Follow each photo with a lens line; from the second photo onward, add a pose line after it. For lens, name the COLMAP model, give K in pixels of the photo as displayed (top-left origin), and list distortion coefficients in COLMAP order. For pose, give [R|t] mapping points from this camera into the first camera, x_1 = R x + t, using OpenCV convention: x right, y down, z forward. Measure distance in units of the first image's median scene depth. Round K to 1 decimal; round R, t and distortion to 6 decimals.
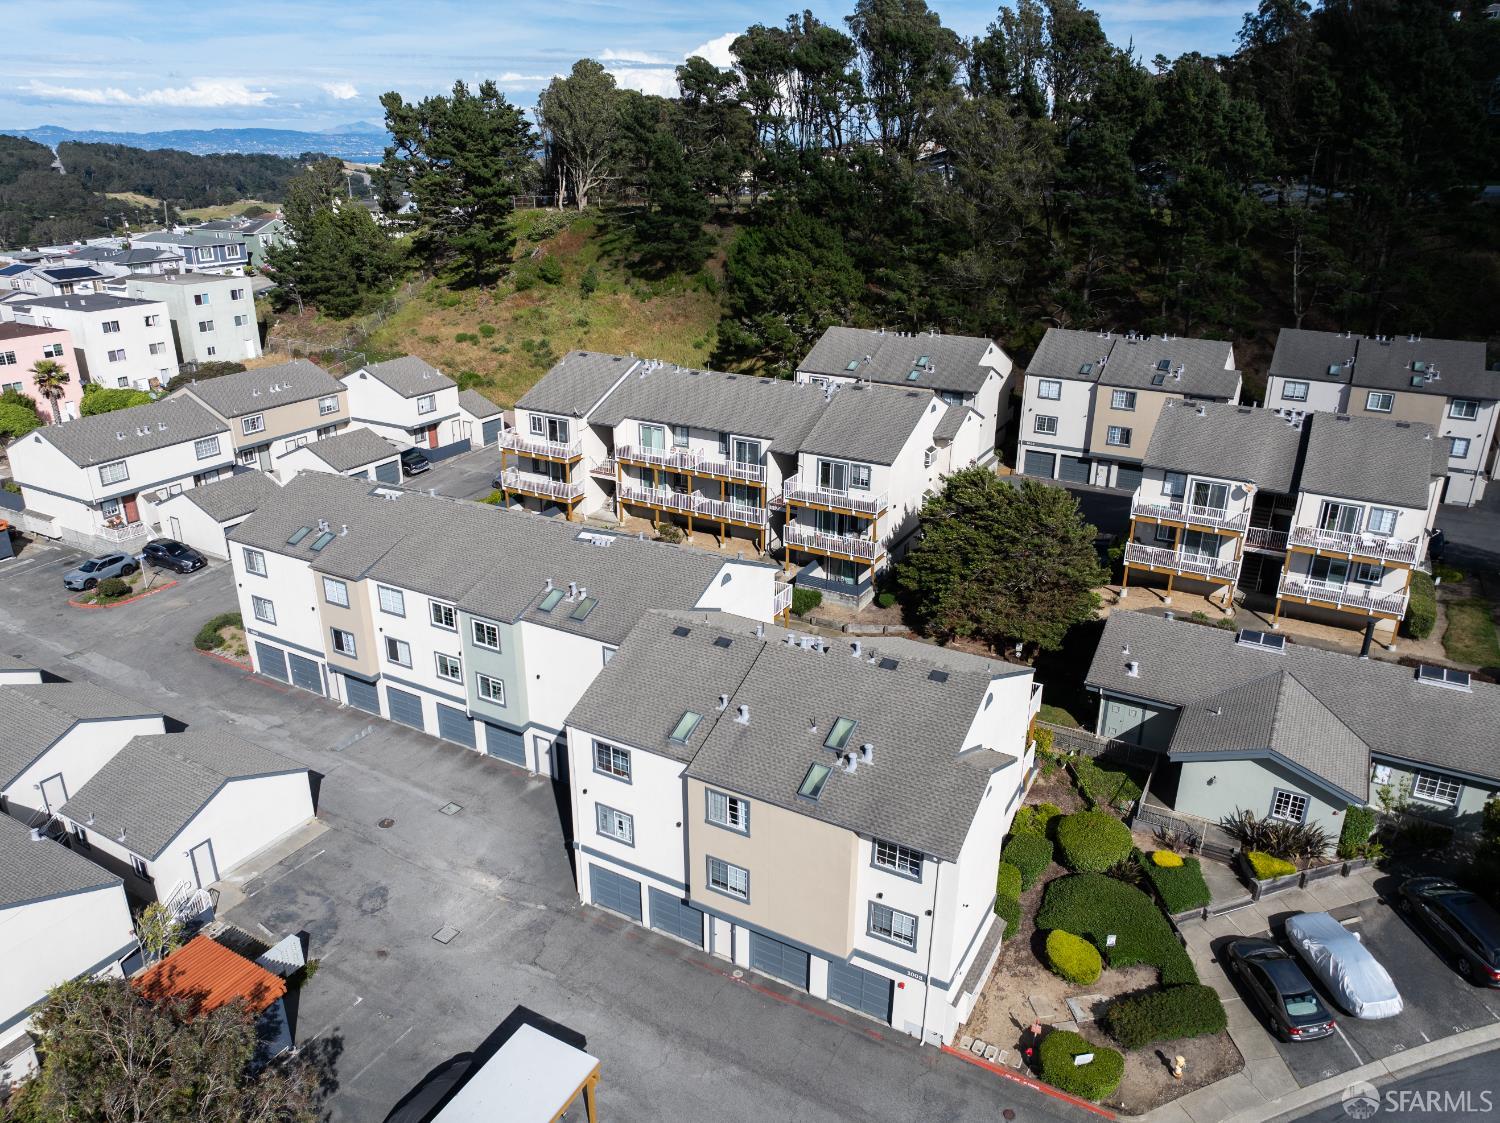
lens RADIAL K [[1062.3, 0, 755.7], [0, 1062.3, 554.8], [0, 0, 1]] dist [0.003440, 0.001224]
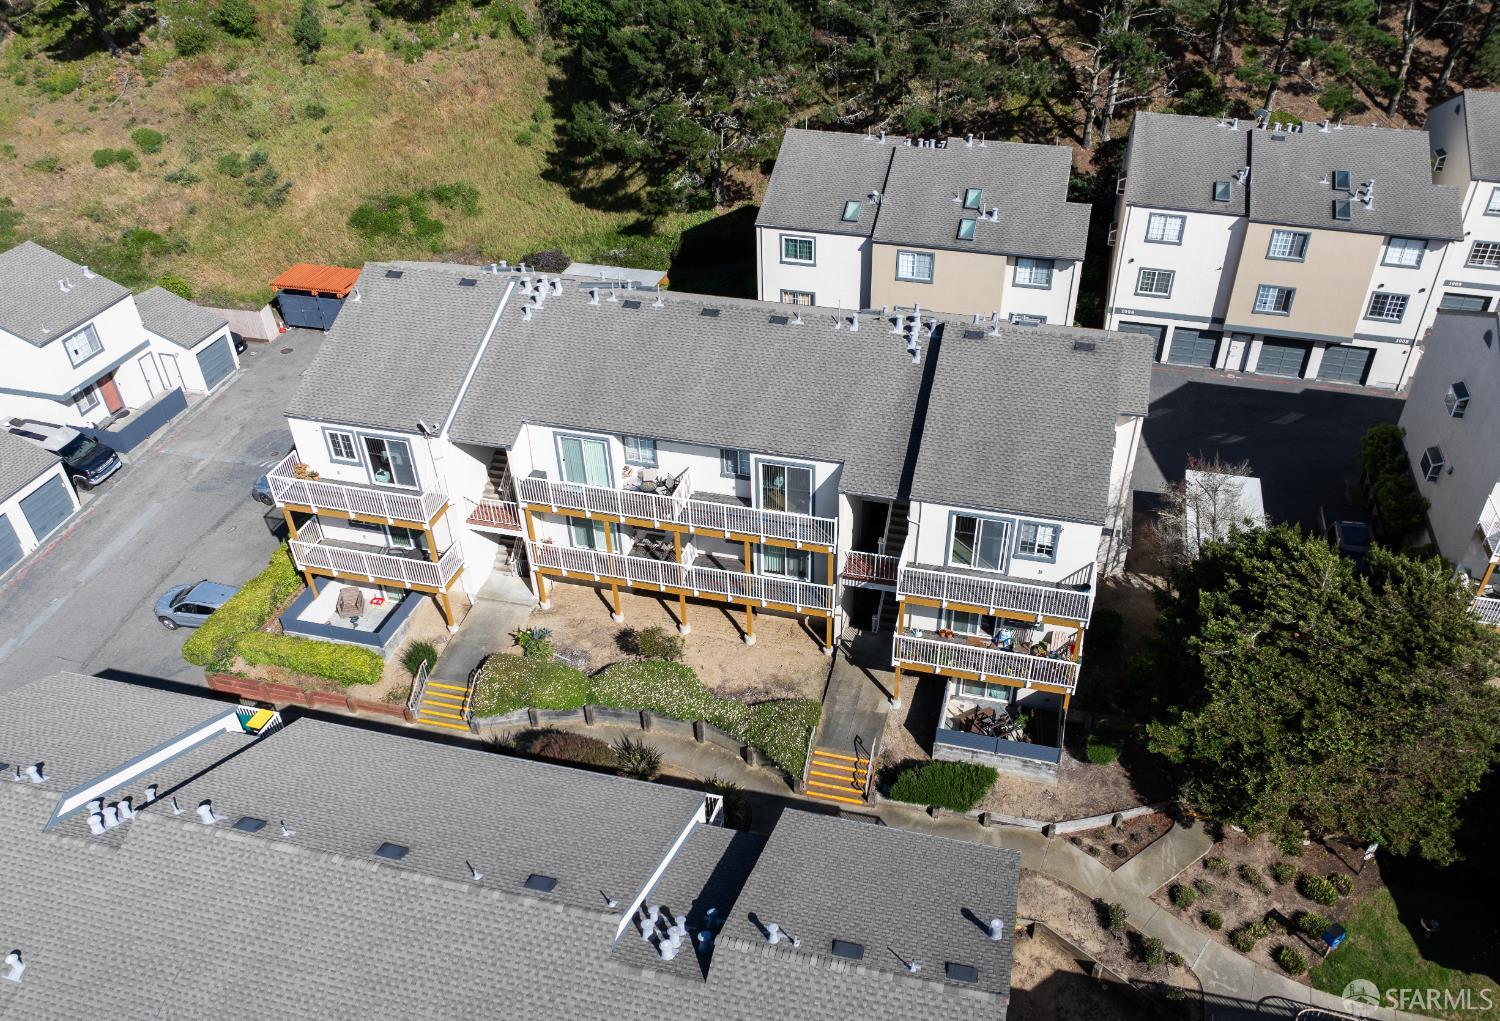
lens RADIAL K [[1064.5, 0, 747.0], [0, 1064.5, 521.5], [0, 0, 1]] dist [-0.029159, 0.024909]
pose [[0.964299, -0.169685, 0.203307, -0.104272], [0.102510, 0.947065, 0.304235, -0.182802], [-0.244169, -0.272532, 0.930649, 0.380243]]
